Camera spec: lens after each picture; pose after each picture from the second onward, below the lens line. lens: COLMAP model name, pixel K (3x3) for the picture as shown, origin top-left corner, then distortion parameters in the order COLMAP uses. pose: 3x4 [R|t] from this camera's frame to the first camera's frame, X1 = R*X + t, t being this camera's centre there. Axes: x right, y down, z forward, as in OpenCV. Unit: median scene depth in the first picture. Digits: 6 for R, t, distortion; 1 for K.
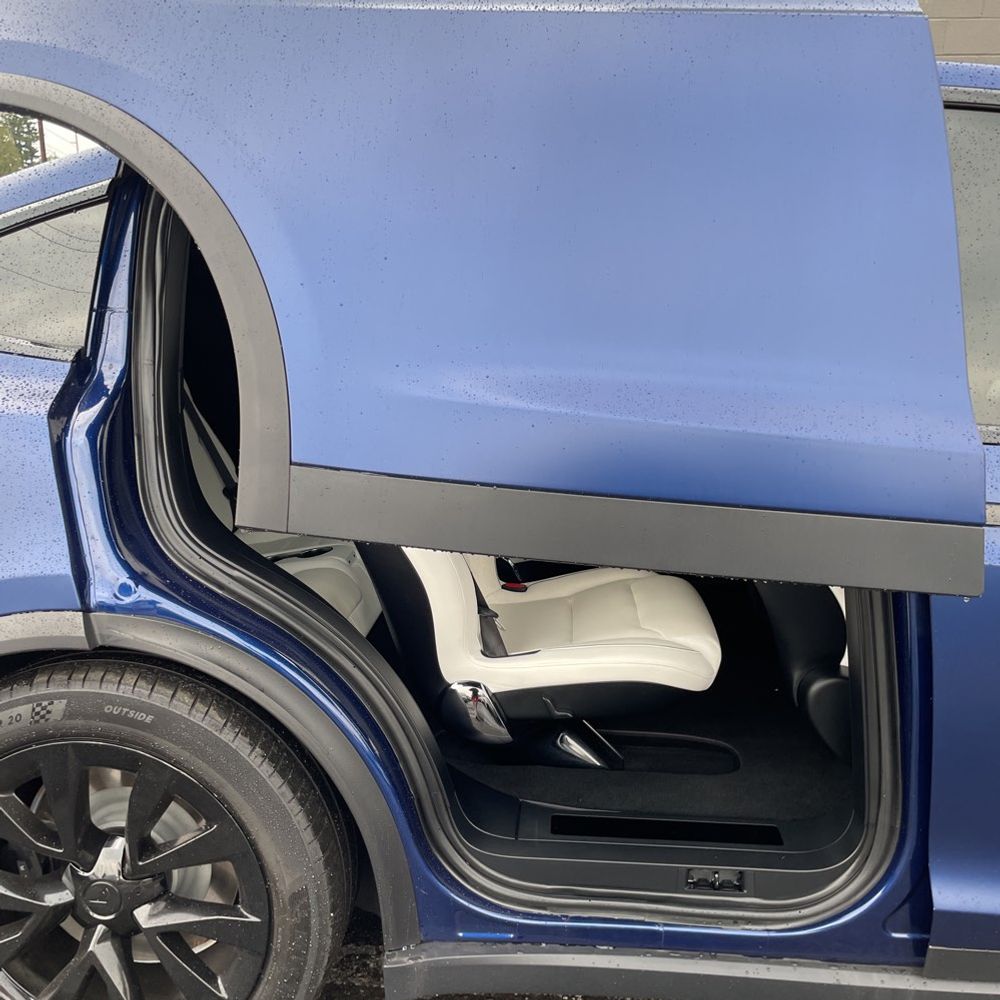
lens RADIAL K [[1012.3, 0, 491.4], [0, 1012.3, 497.0], [0, 0, 1]] dist [0.100587, -0.132971]
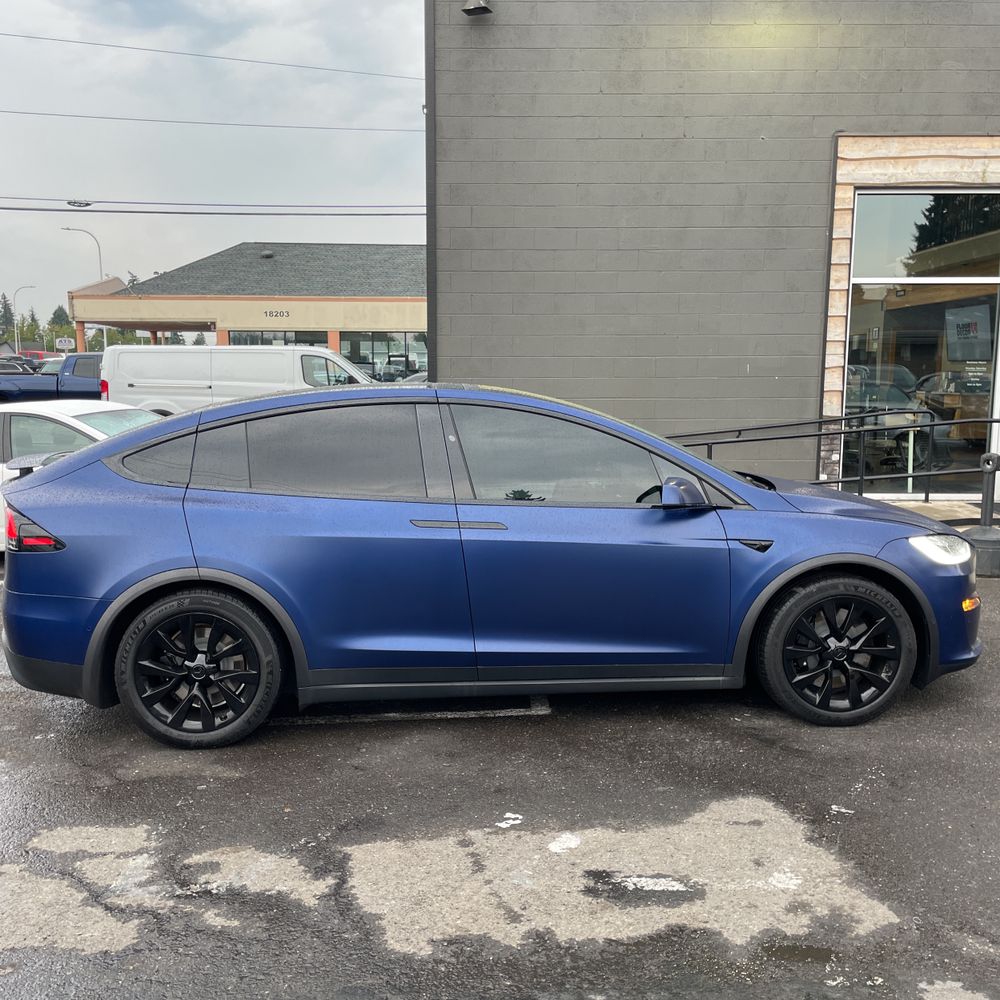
lens RADIAL K [[1012.3, 0, 491.4], [0, 1012.3, 497.0], [0, 0, 1]] dist [0.100587, -0.132971]
pose [[0.989722, -0.029142, 0.140006, 0.051768], [0.046013, 0.991849, -0.118821, 0.295825], [-0.135402, 0.124042, 0.982995, -2.089655]]
